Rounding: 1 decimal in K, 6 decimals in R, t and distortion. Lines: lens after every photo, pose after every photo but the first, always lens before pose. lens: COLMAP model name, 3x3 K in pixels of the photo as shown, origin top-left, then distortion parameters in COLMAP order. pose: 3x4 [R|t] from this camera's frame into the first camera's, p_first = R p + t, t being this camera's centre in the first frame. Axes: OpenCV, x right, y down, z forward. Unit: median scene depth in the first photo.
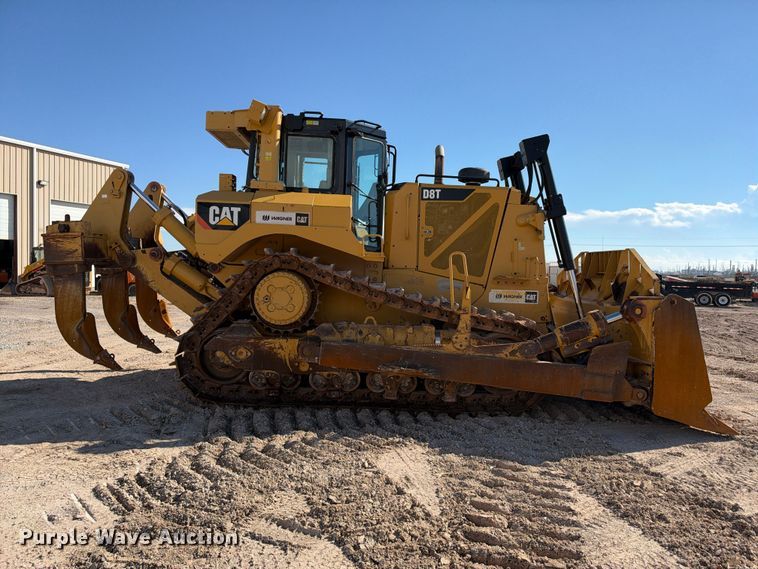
lens RADIAL K [[539.2, 0, 379.0], [0, 539.2, 284.5], [0, 0, 1]] dist [0.067683, -0.105878]
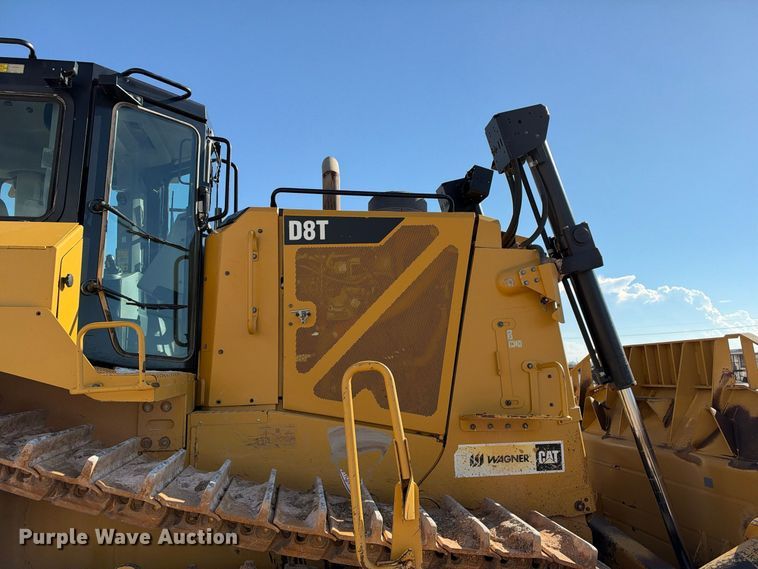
lens RADIAL K [[539.2, 0, 379.0], [0, 539.2, 284.5], [0, 0, 1]] dist [0.067683, -0.105878]
pose [[0.989504, -0.030756, 0.141195, 0.091027], [0.058311, 0.978989, -0.195398, -0.033734], [-0.132218, 0.201580, 0.970507, 0.571168]]
